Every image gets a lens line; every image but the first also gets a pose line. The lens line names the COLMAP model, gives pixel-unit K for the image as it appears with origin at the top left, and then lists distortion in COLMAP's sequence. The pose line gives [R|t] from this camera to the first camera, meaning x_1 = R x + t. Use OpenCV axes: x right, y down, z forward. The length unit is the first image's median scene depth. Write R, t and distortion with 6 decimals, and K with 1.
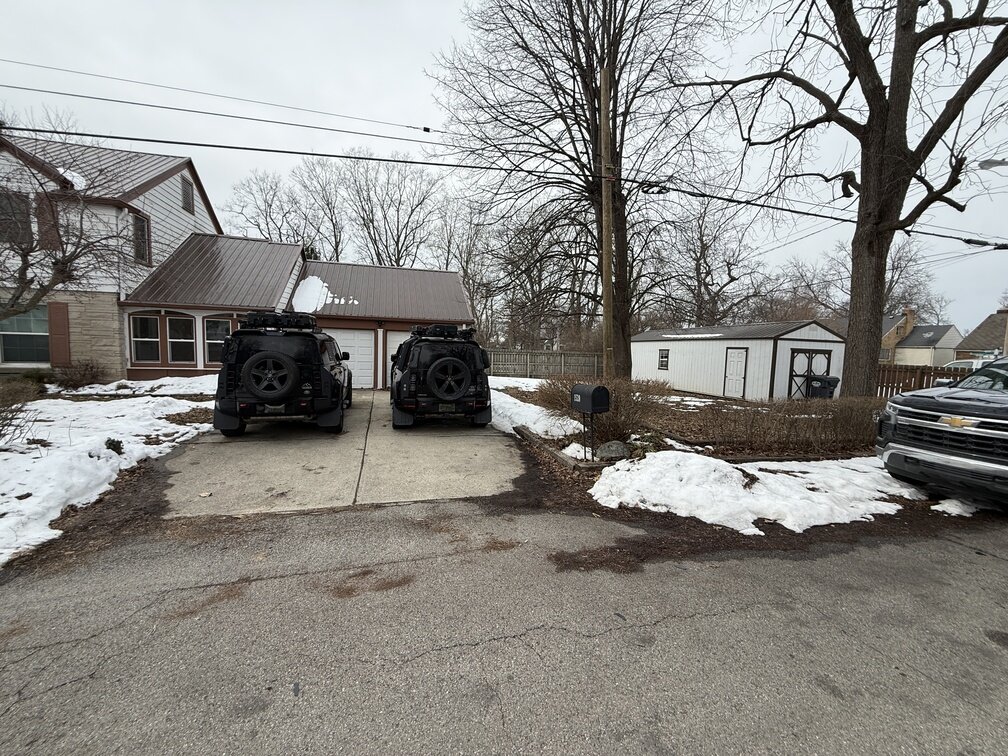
lens RADIAL K [[400.0, 0, 504.0], [0, 400.0, 378.0], [0, 0, 1]] dist [-0.000648, -0.000044]
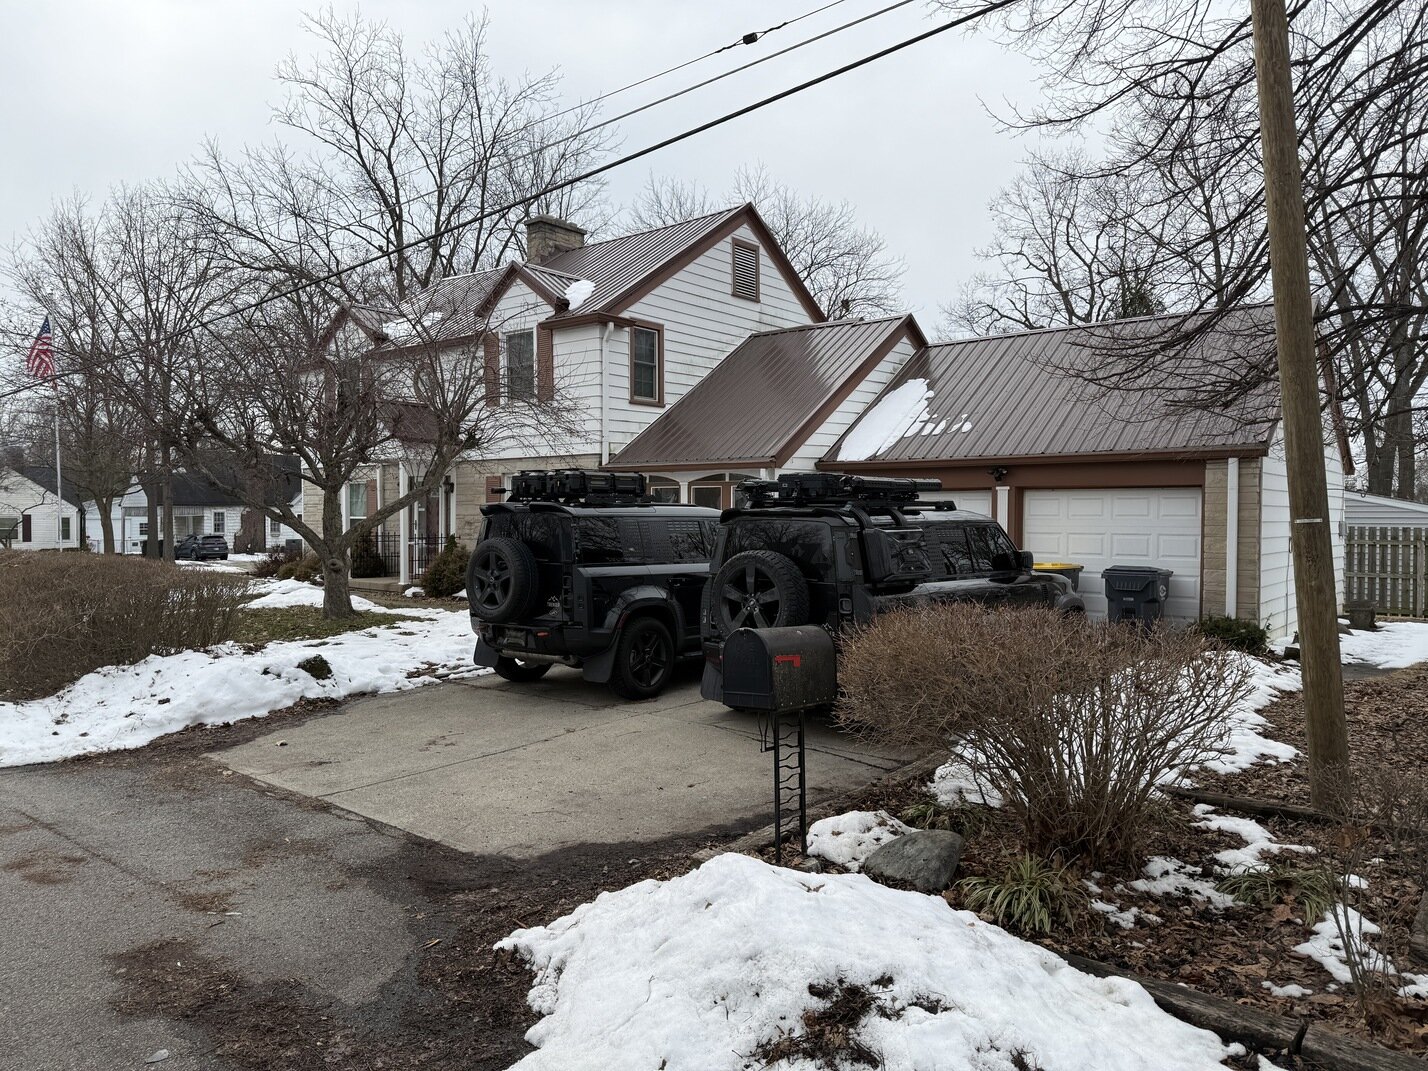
lens RADIAL K [[1000.0, 0, 714.0], [0, 1000.0, 535.5], [0, 0, 1]] dist [0.064116, -0.091621]
pose [[0.565813, -0.013594, -0.824421, 1.010103], [-0.051968, 0.997288, -0.052111, -0.014054], [0.822894, 0.072329, 0.563573, 0.538934]]
